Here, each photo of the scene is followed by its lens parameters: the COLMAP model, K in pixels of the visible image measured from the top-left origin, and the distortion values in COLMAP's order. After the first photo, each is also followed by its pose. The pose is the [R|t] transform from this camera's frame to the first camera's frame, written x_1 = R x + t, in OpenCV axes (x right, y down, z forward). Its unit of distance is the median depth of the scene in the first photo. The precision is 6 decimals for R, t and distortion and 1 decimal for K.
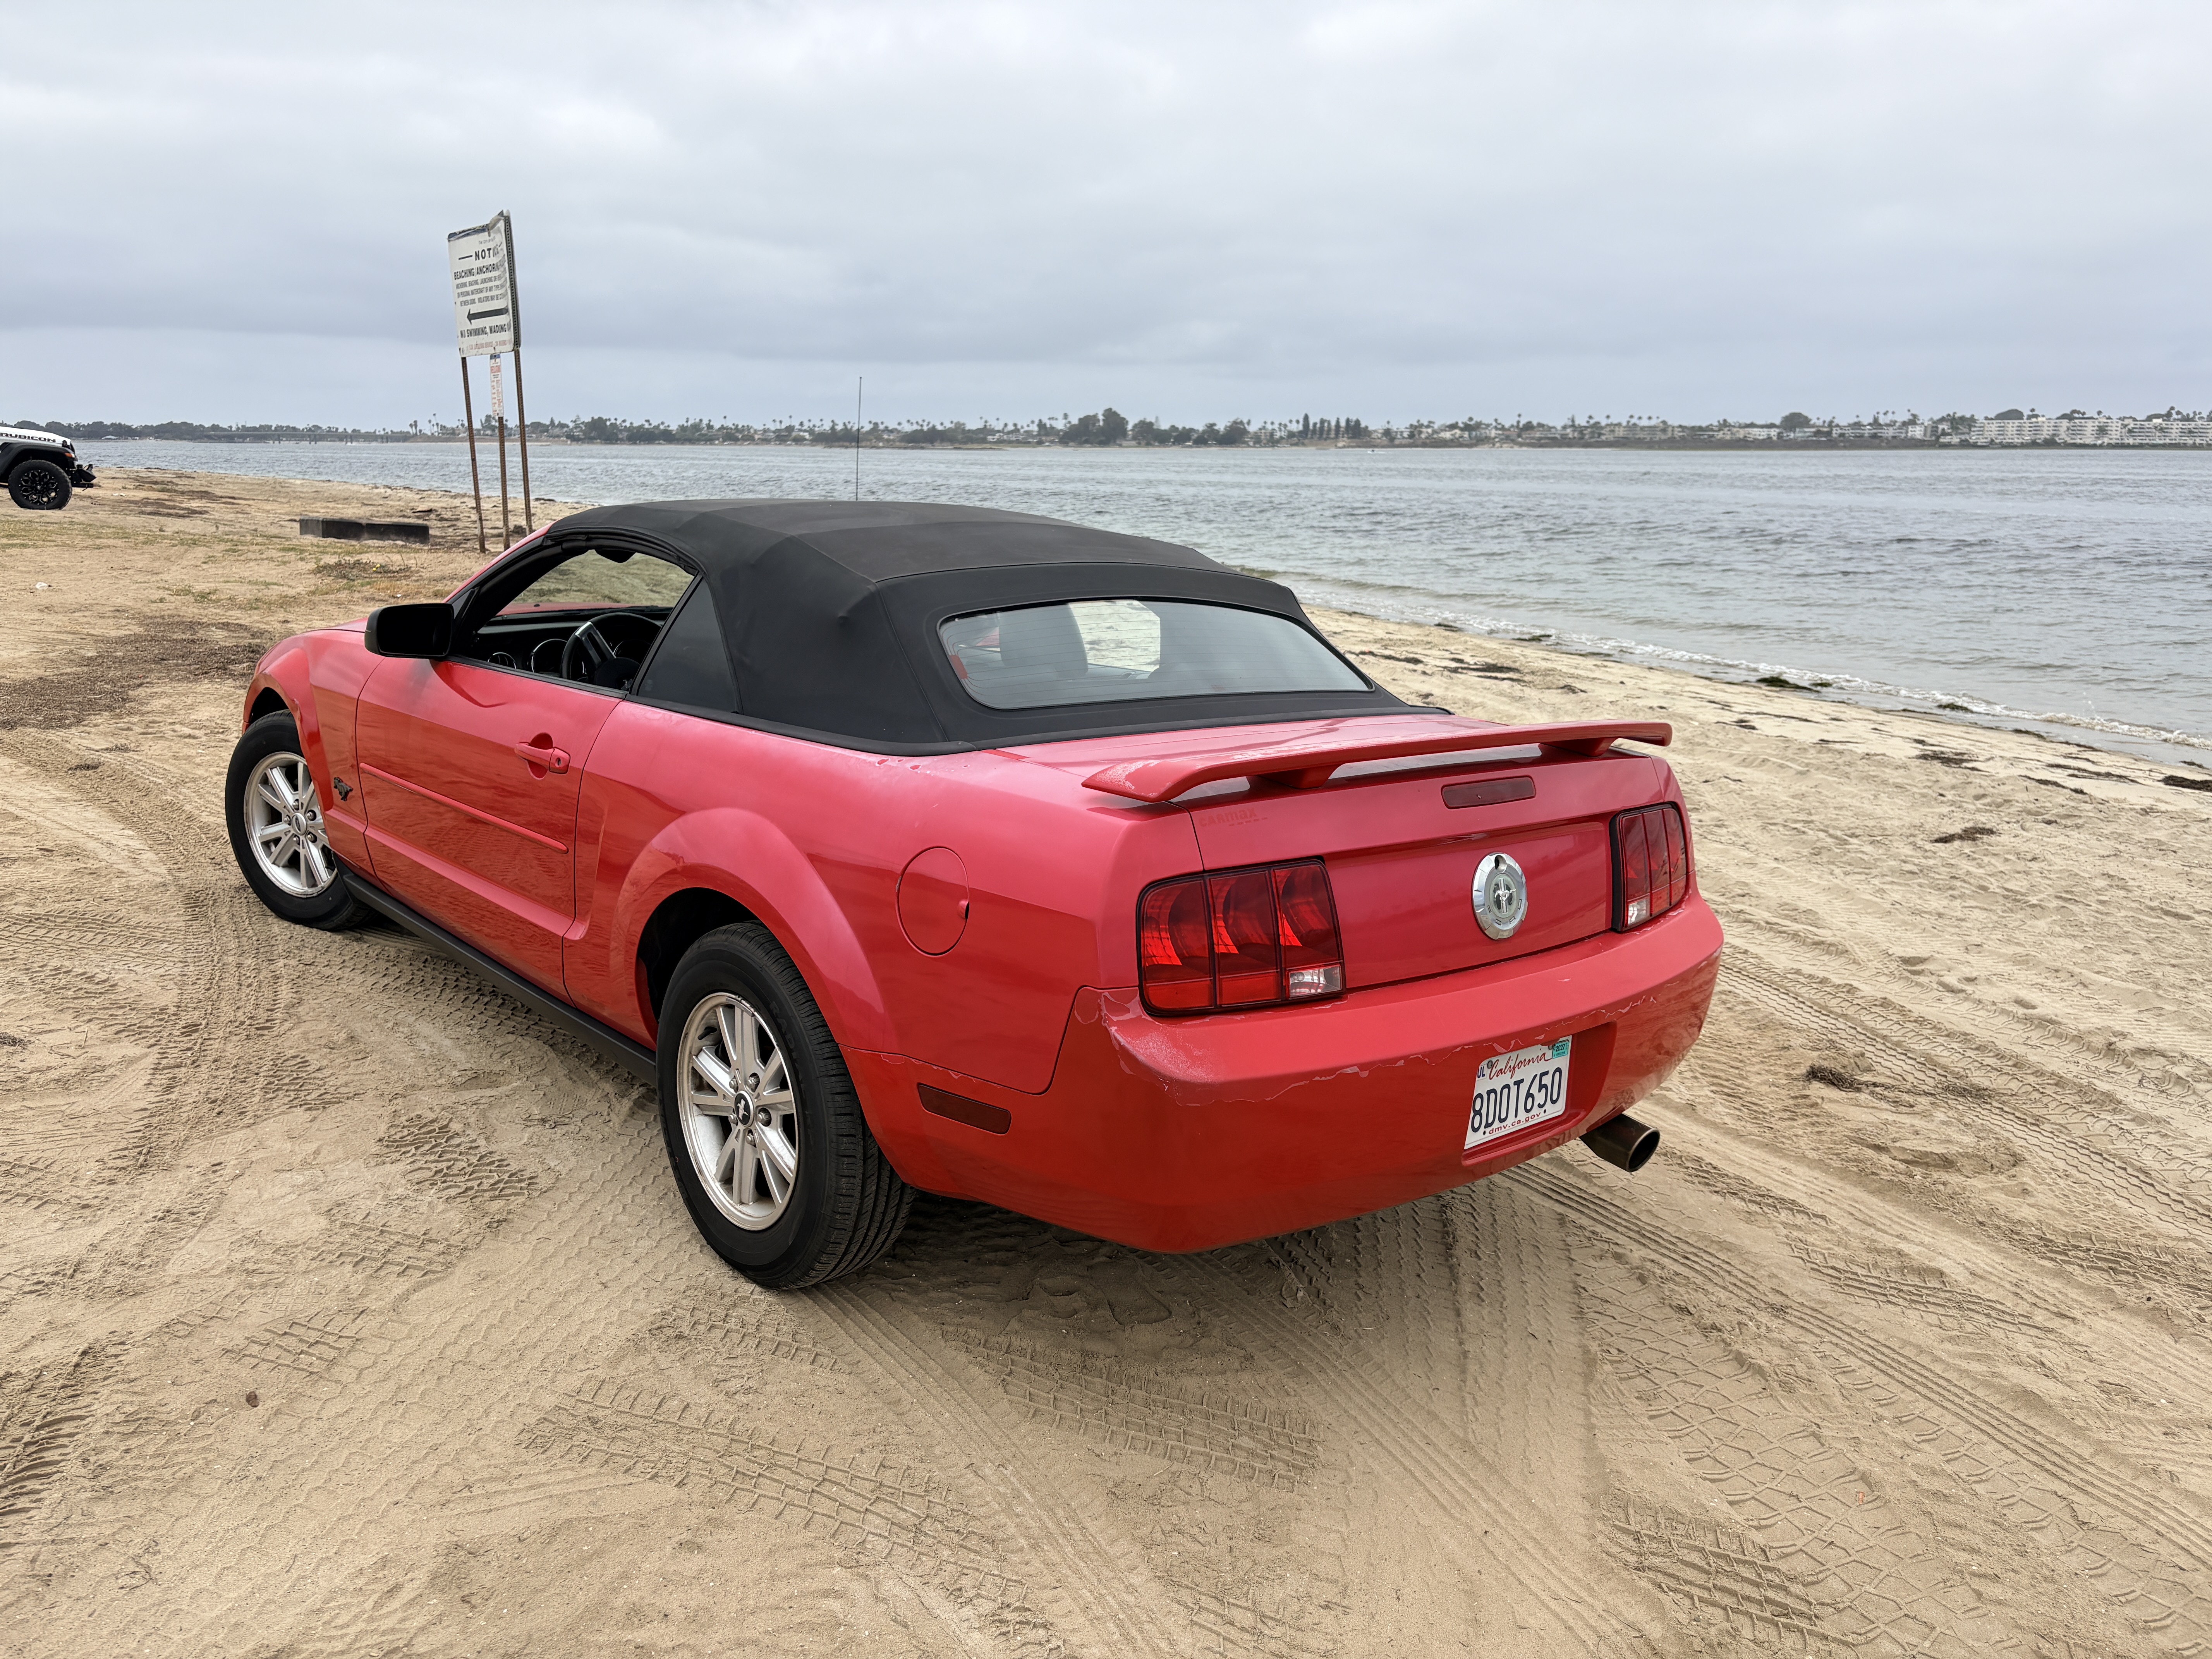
lens RADIAL K [[1674.8, 0, 1096.5], [0, 1674.8, 844.2], [0, 0, 1]] dist [0.041406, -0.035159]
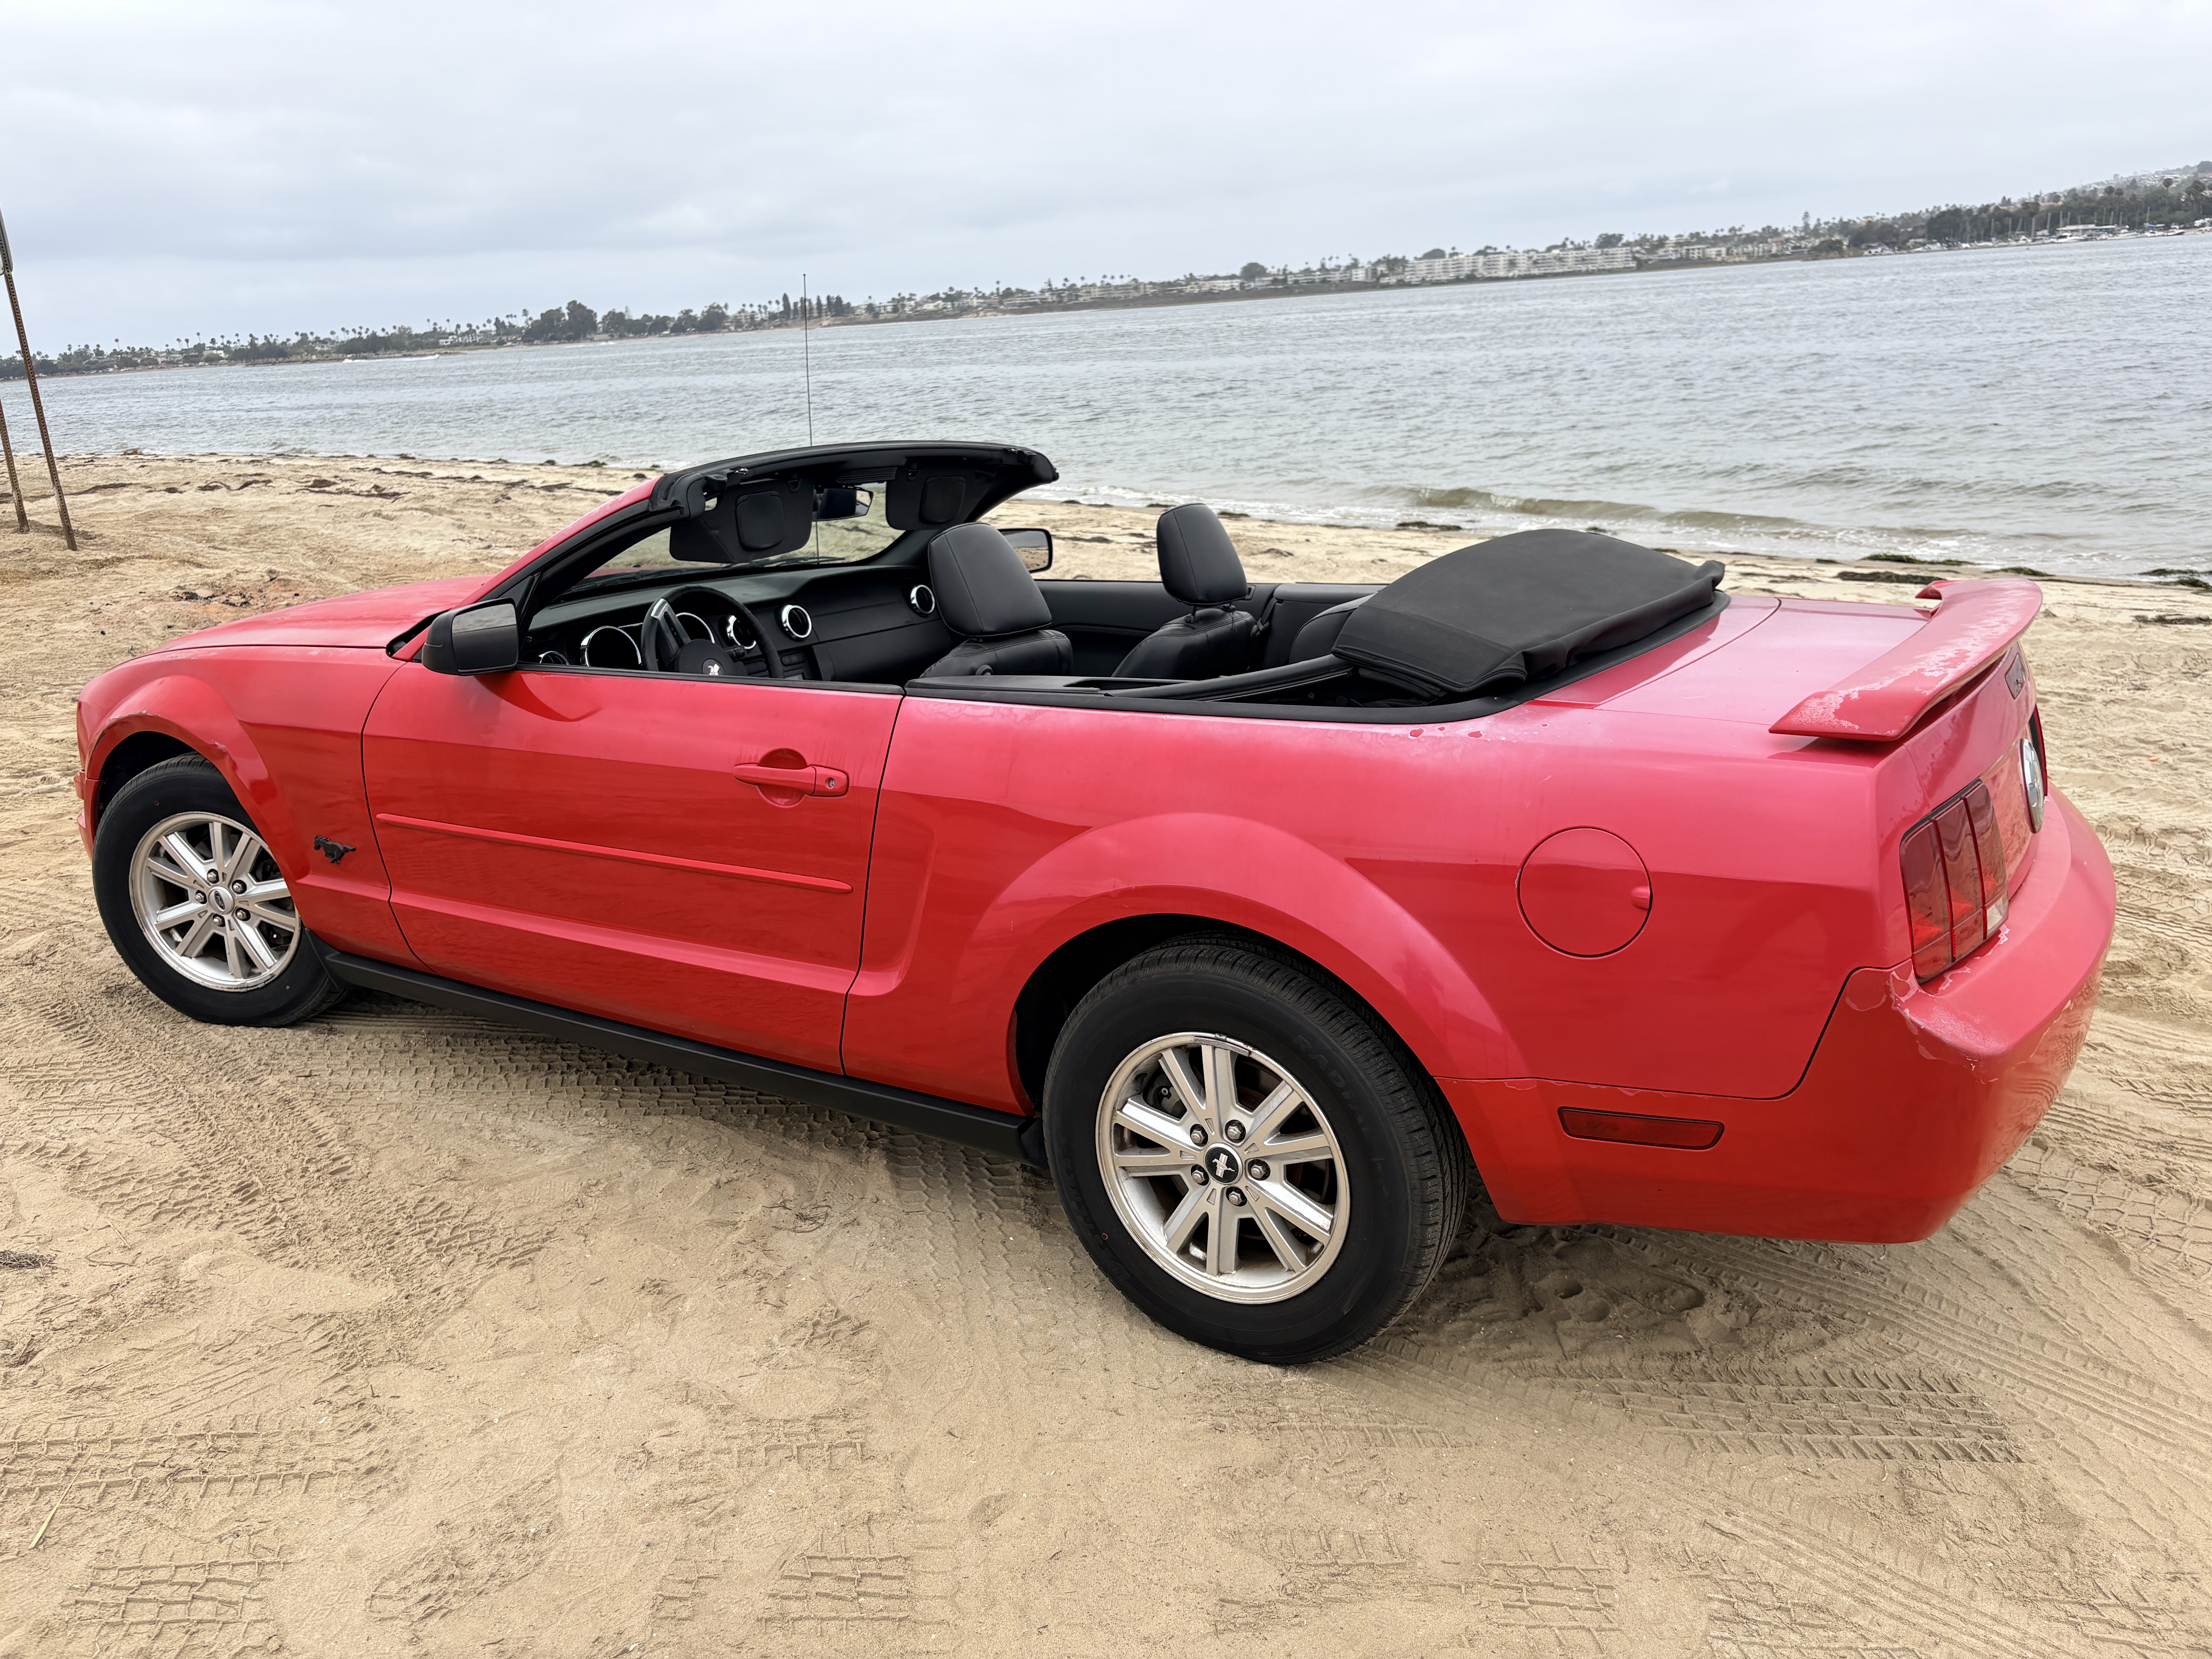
lens RADIAL K [[1675.3, 0, 1109.7], [0, 1675.3, 835.1], [0, 0, 1]] dist [0.051389, -0.062437]
pose [[0.952088, -0.152453, 0.265118, -0.405124], [0.135702, 0.987474, 0.080502, -0.070002], [-0.274069, -0.040667, 0.960850, 0.193456]]
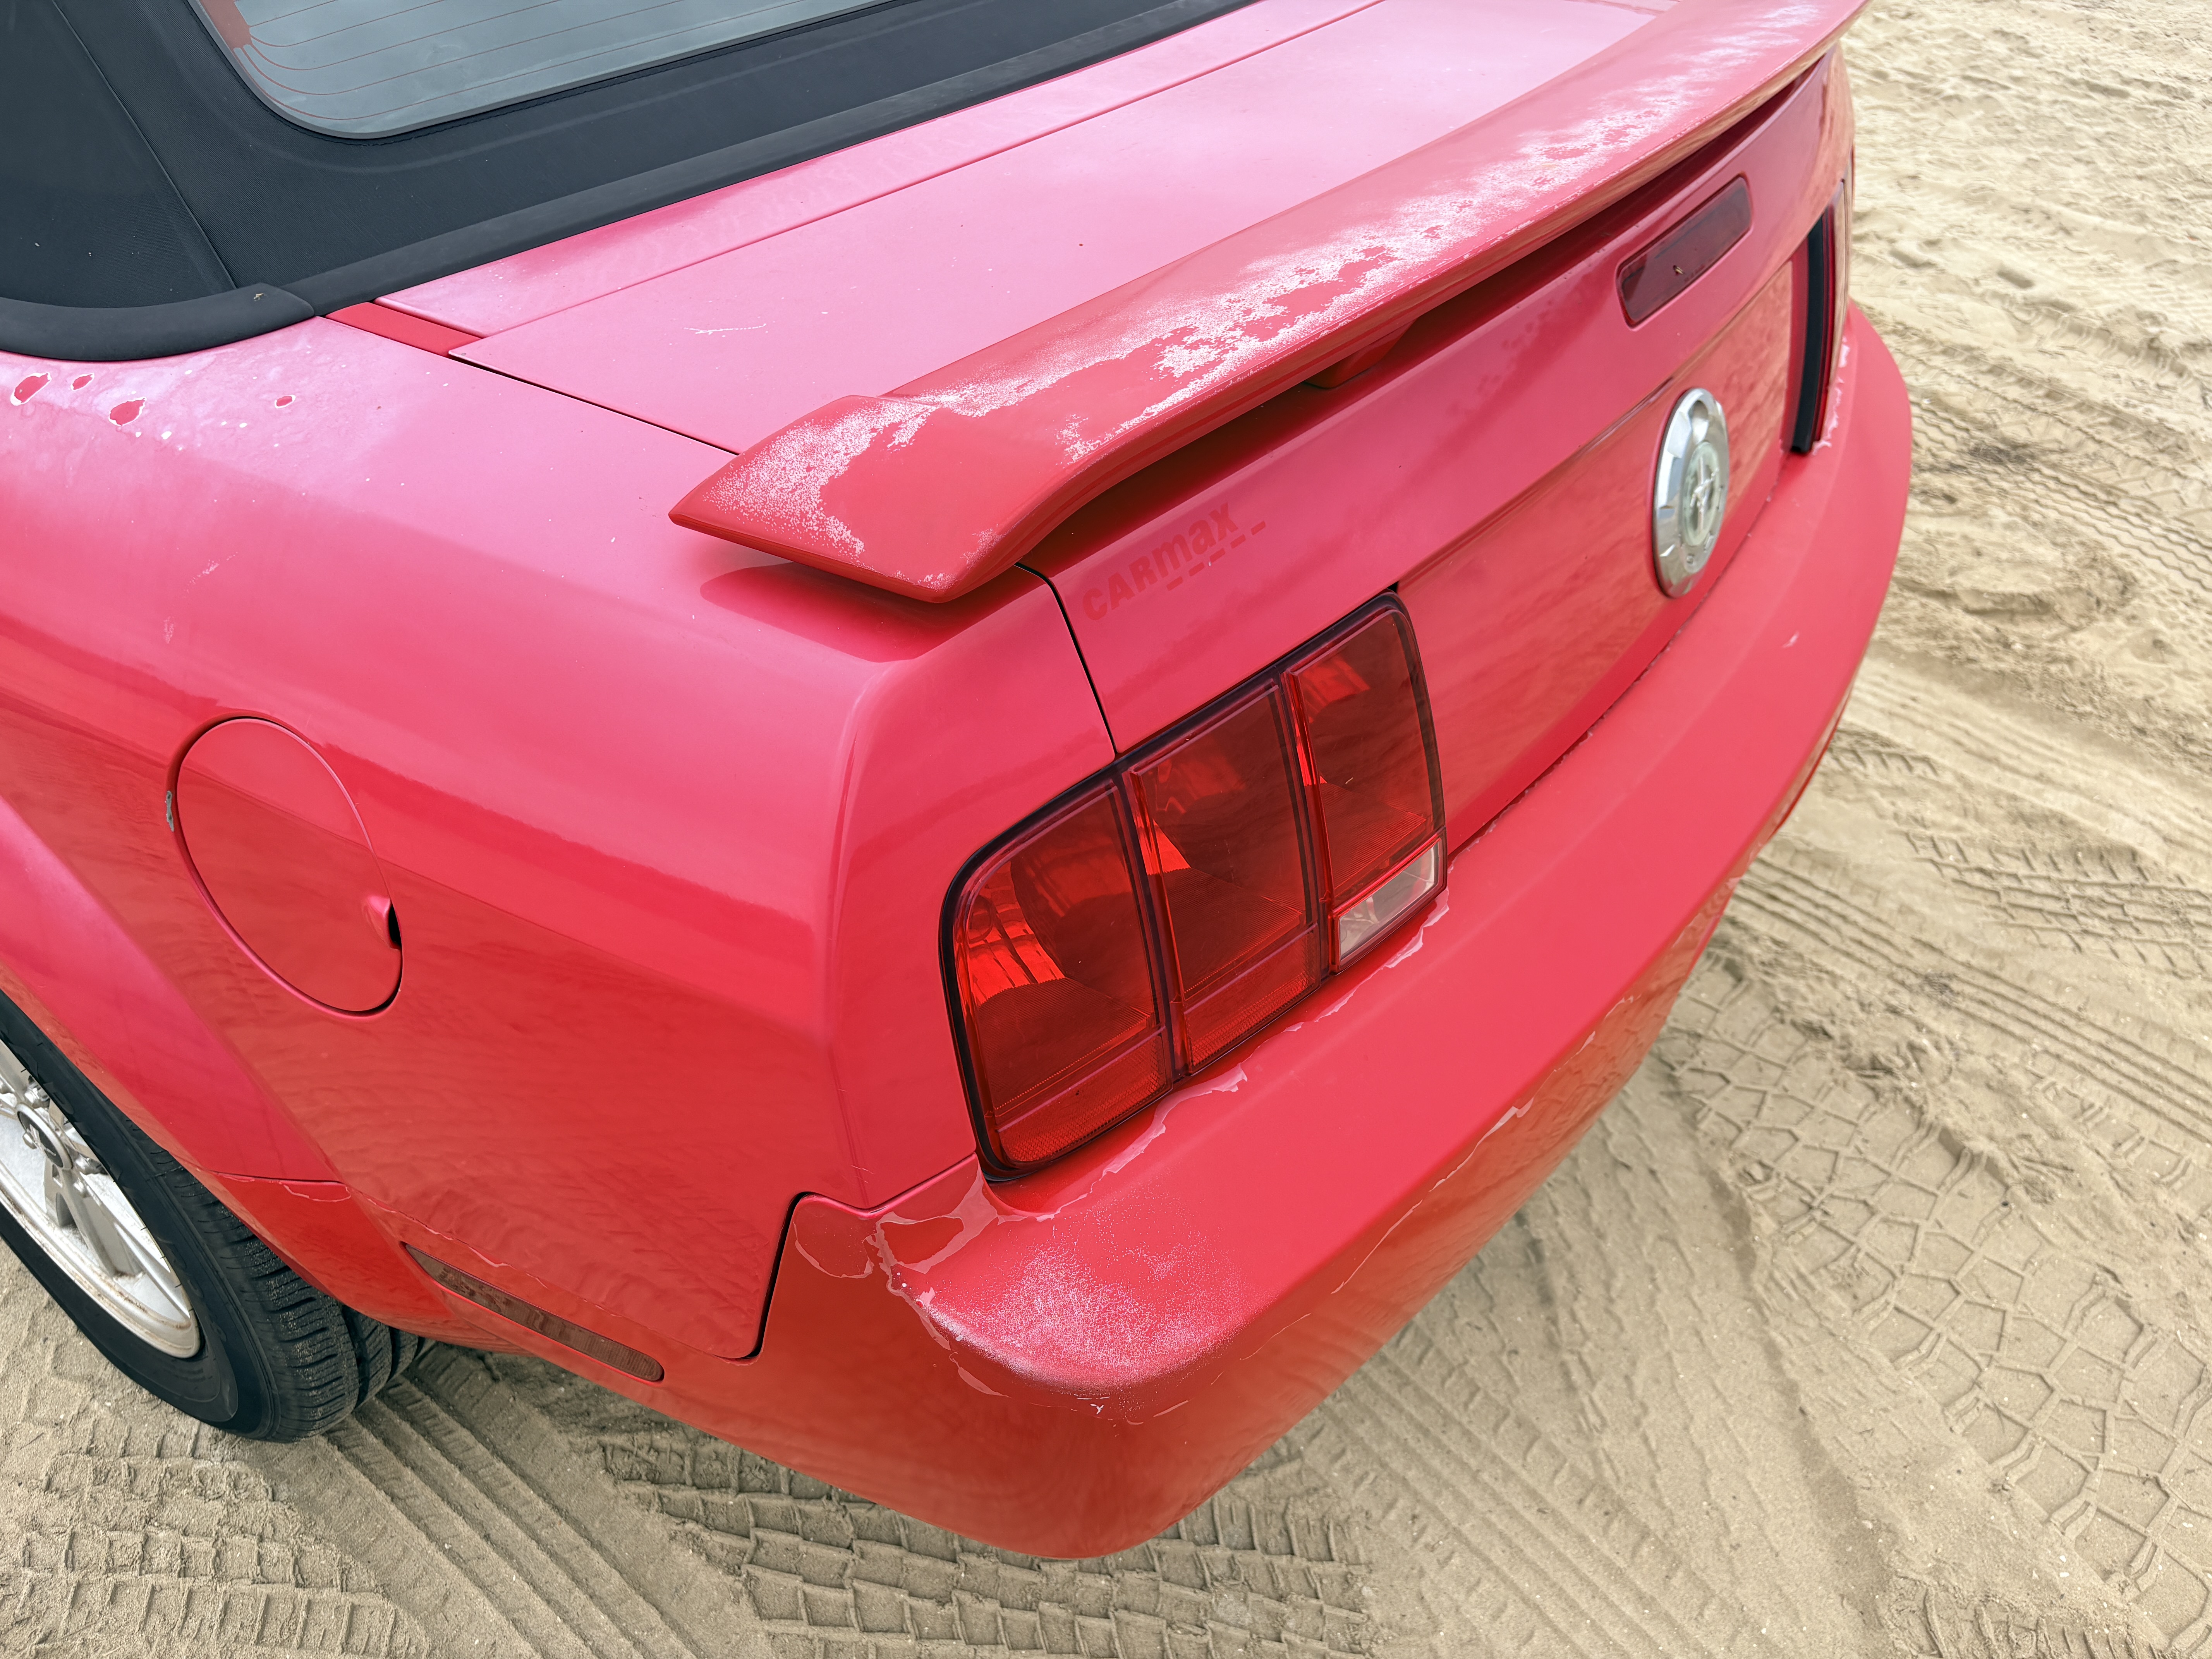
lens RADIAL K [[1667.2, 0, 1091.4], [0, 1667.2, 845.6], [0, 0, 1]] dist [0.072550, -0.091320]
pose [[0.969014, -0.185580, 0.163011, 0.002878], [0.092924, 0.885351, 0.455543, -0.081418], [-0.228862, -0.426279, 0.875162, 0.501715]]
